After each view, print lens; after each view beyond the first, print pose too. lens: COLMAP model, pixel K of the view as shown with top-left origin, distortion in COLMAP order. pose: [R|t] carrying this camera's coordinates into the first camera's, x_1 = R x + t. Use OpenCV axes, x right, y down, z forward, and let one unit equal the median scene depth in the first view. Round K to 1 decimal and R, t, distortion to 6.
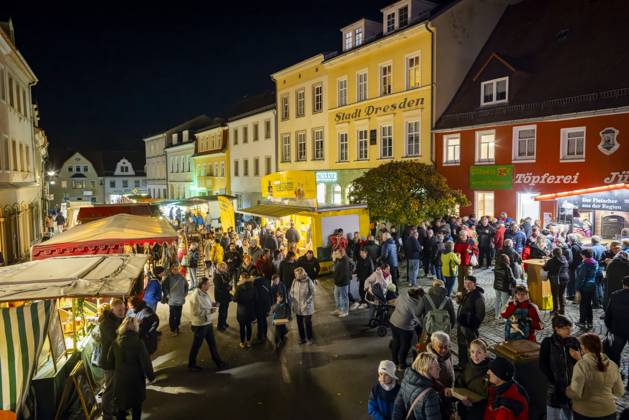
lens RADIAL K [[423.2, 0, 311.6], [0, 423.2, 207.3], [0, 0, 1]] dist [0.002862, 0.004826]
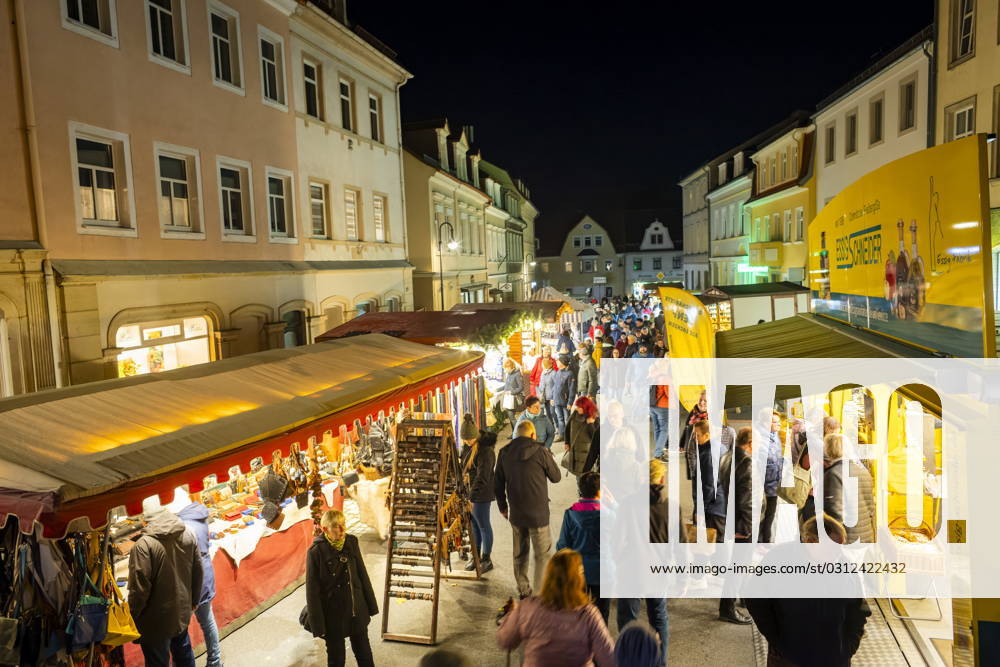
lens RADIAL K [[672.8, 0, 495.4], [0, 672.8, 329.3], [0, 0, 1]] dist [0.002862, 0.004826]
pose [[0.757254, 0.041543, -0.651798, 0.009596], [-0.014885, 0.998814, 0.046367, -0.005932], [0.652950, -0.025410, 0.756974, 0.190645]]
